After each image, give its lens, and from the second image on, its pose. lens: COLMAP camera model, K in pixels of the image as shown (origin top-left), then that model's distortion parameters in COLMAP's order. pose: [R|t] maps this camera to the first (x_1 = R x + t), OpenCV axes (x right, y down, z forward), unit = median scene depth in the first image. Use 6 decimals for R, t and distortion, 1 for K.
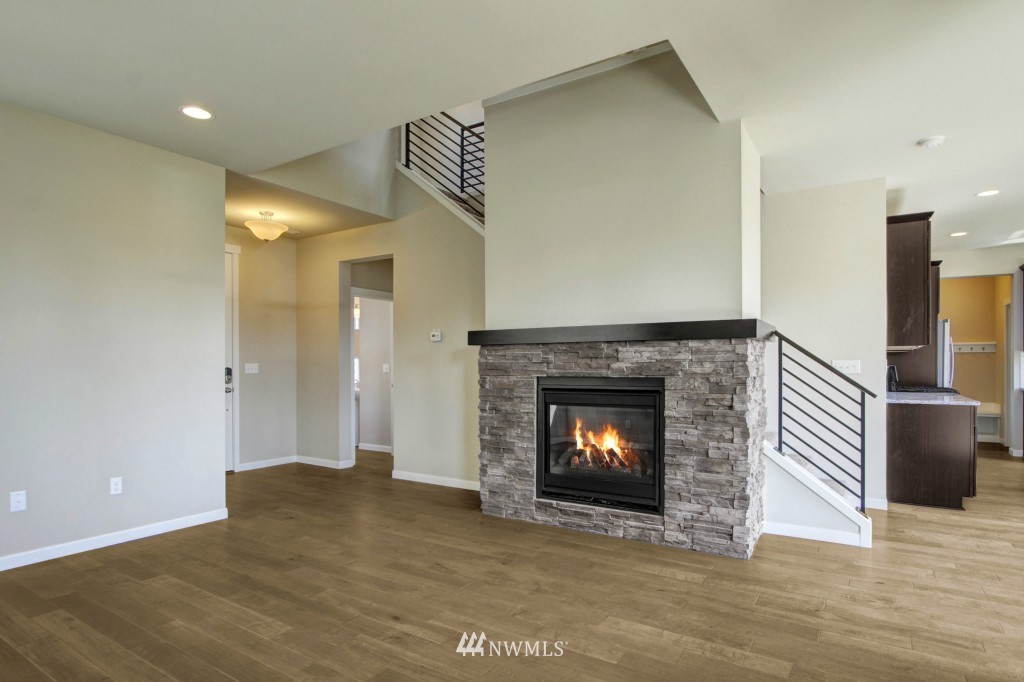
lens RADIAL K [[553.6, 0, 542.6], [0, 553.6, 364.7], [0, 0, 1]] dist [-0.019249, 0.000379]
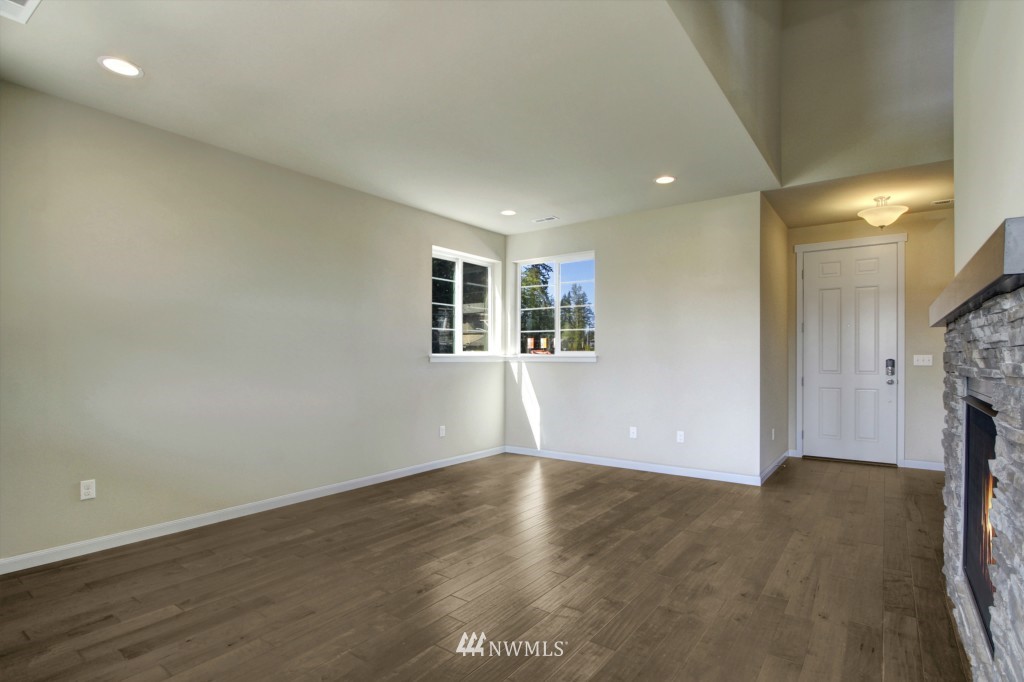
lens RADIAL K [[516.1, 0, 512.0], [0, 516.1, 341.0], [0, 0, 1]] dist [-0.001931, 0.000211]
pose [[-0.092260, -0.033282, -0.995179, 0.642291], [0.001013, 0.999438, -0.033519, 0.004619], [0.995734, -0.004100, -0.092175, 0.627642]]
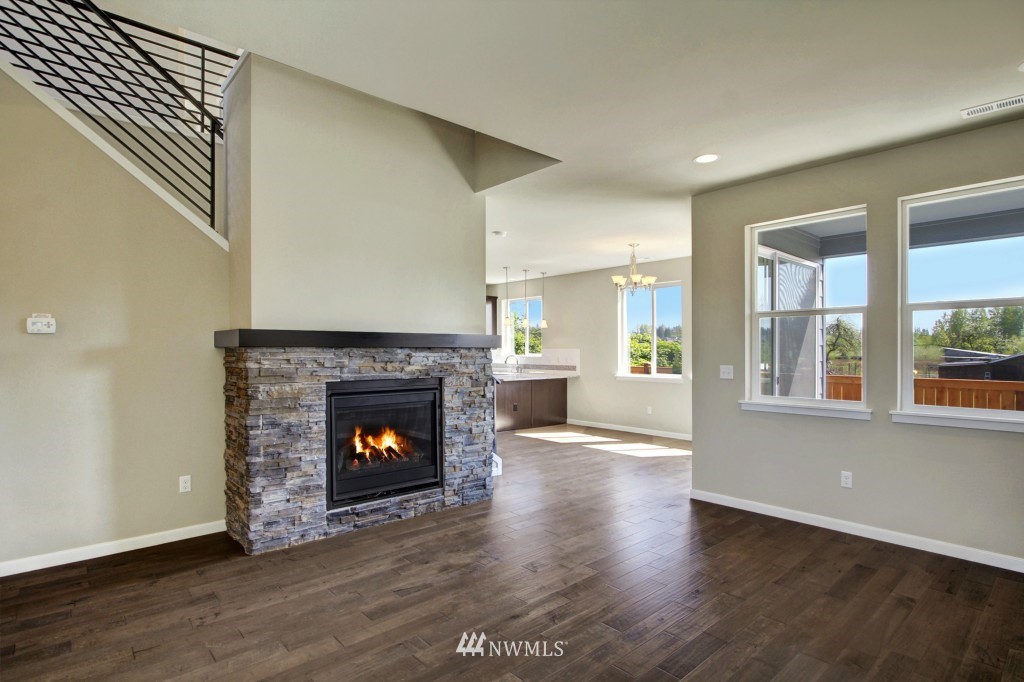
lens RADIAL K [[516.1, 0, 512.0], [0, 516.1, 341.0], [0, 0, 1]] dist [-0.001931, 0.000211]
pose [[0.296687, 0.020500, 0.954755, -0.830832], [-0.005113, 0.999789, -0.019878, -0.035569], [-0.954961, 0.001016, 0.296730, 0.478730]]
